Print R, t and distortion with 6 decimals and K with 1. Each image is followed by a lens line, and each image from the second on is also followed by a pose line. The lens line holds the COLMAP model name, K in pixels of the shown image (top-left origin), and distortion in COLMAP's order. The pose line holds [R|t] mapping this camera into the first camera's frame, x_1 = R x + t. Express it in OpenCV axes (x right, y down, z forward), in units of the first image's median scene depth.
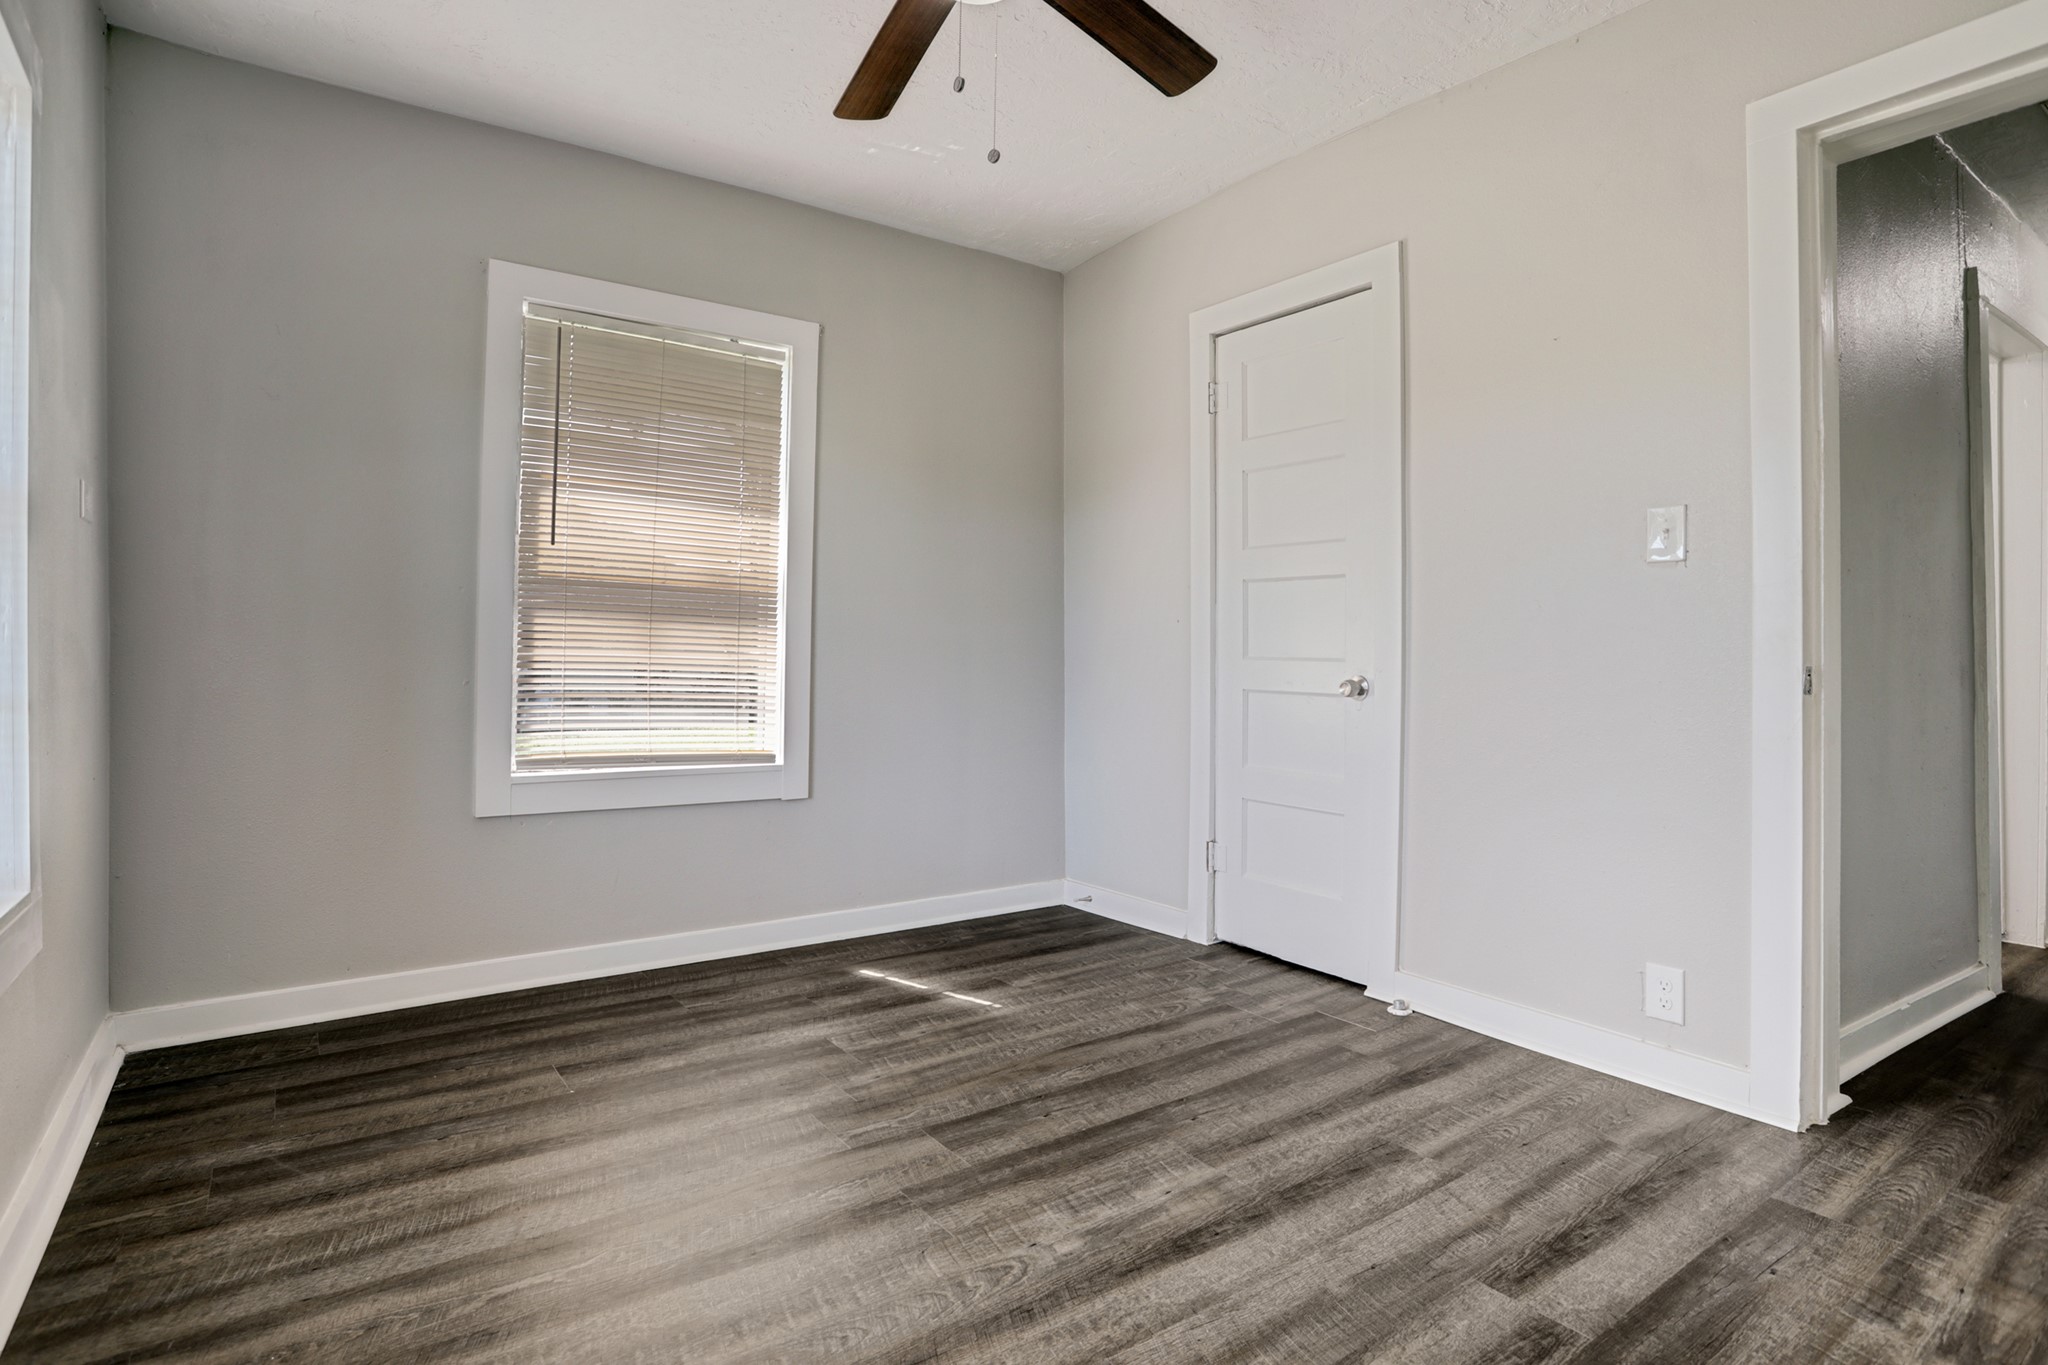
lens RADIAL K [[1047.6, 0, 989.7], [0, 1047.6, 646.8], [0, 0, 1]] dist [-0.025613, 0.003729]
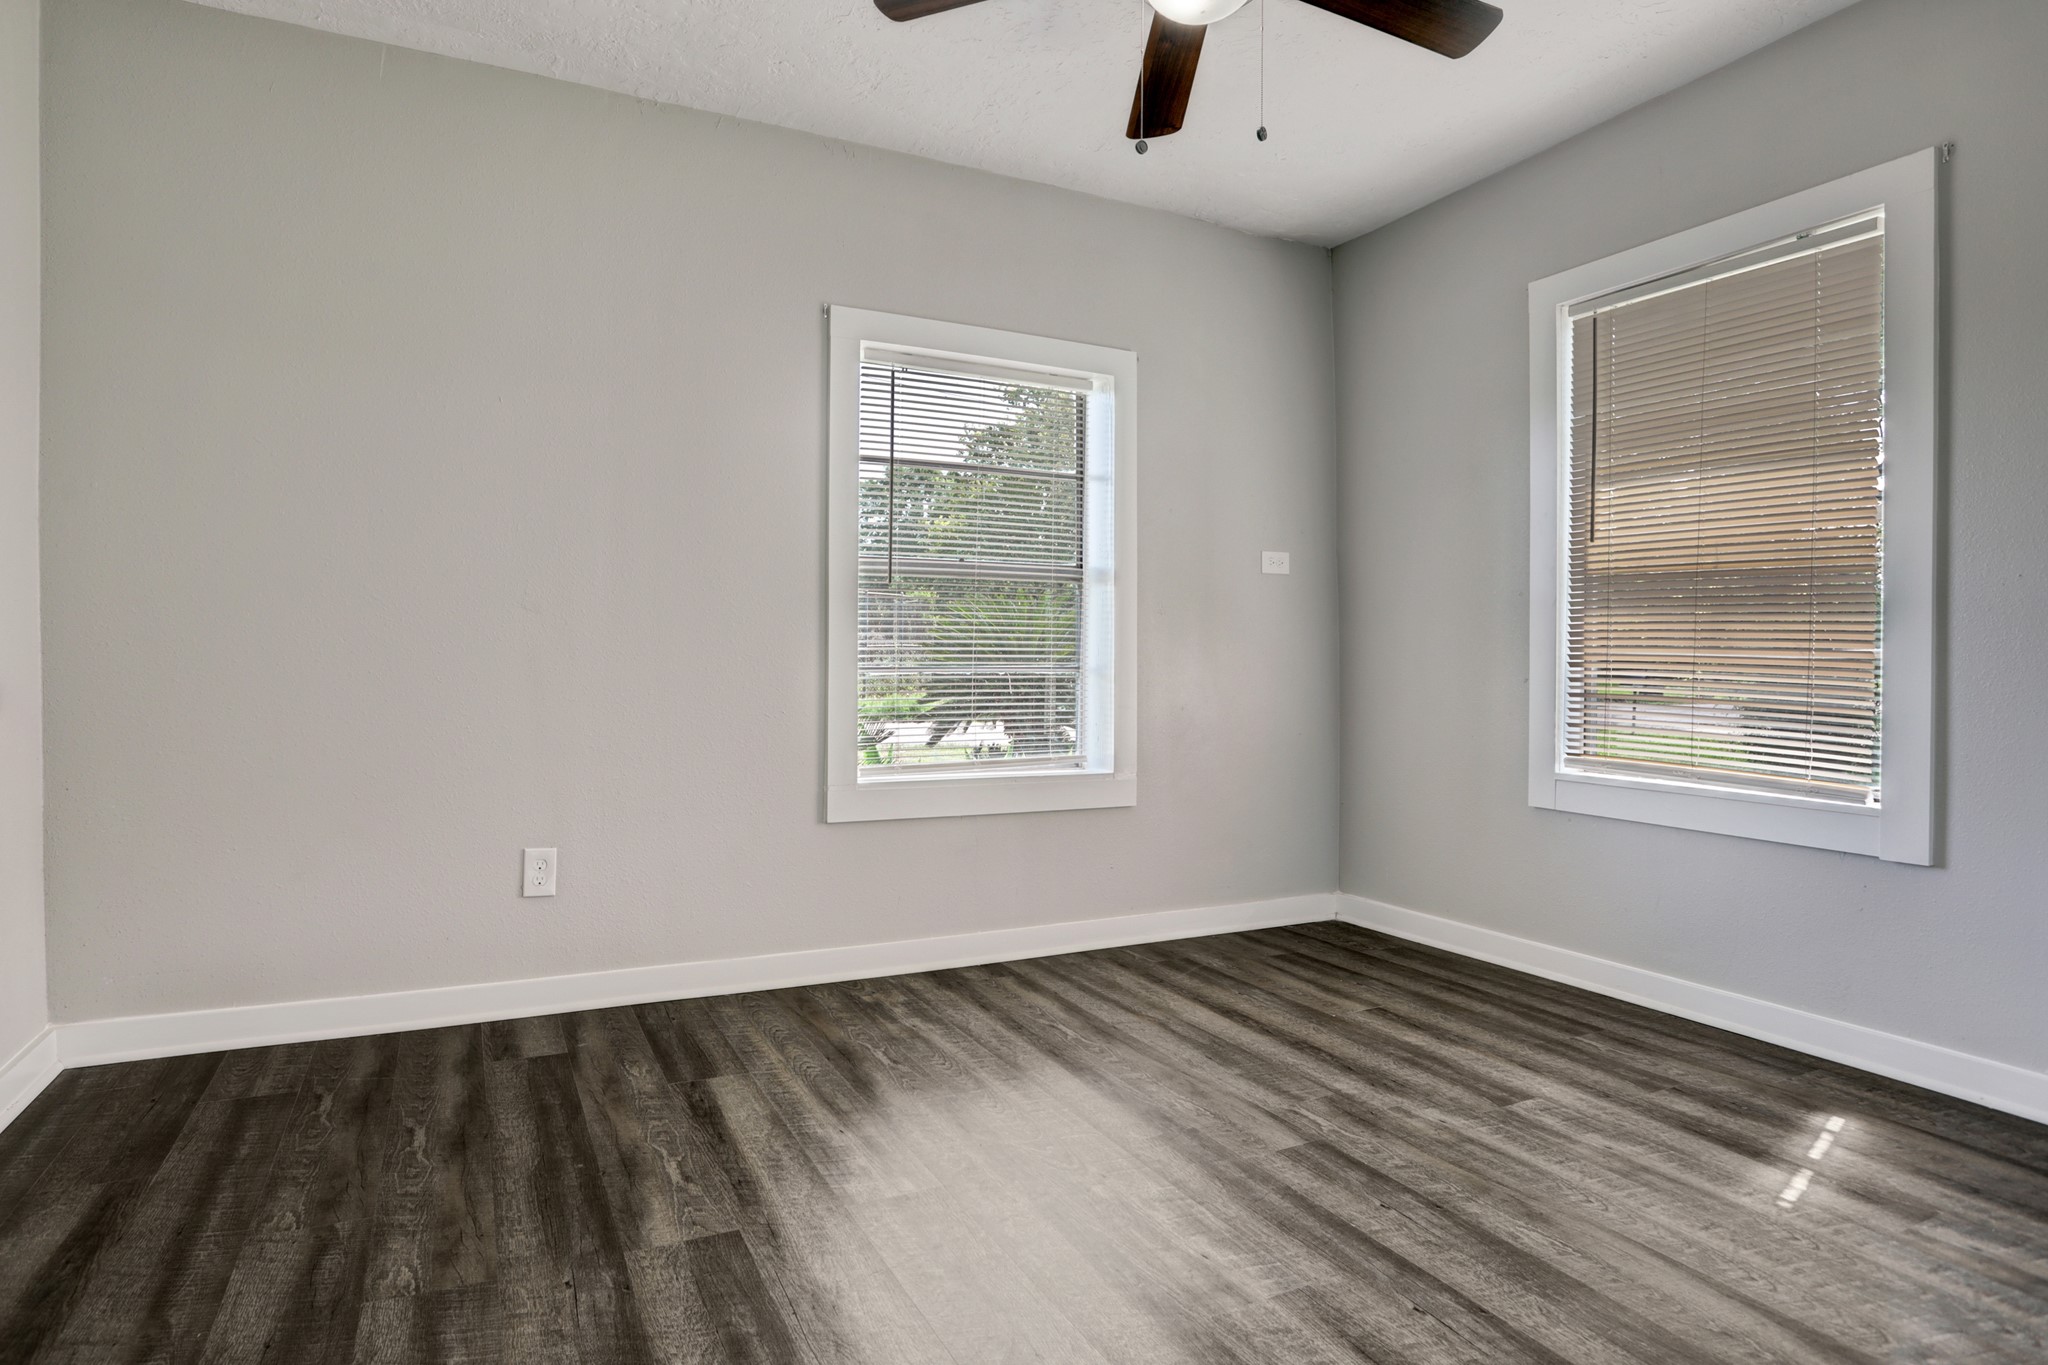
lens RADIAL K [[1135.4, 0, 1015.7], [0, 1135.4, 679.2], [0, 0, 1]] dist [0.001349, 0.001933]
pose [[-0.151199, 0.002383, -0.988500, 0.808576], [0.010019, 0.999949, 0.000878, 0.027584], [0.988453, -0.009772, -0.151215, 0.706897]]
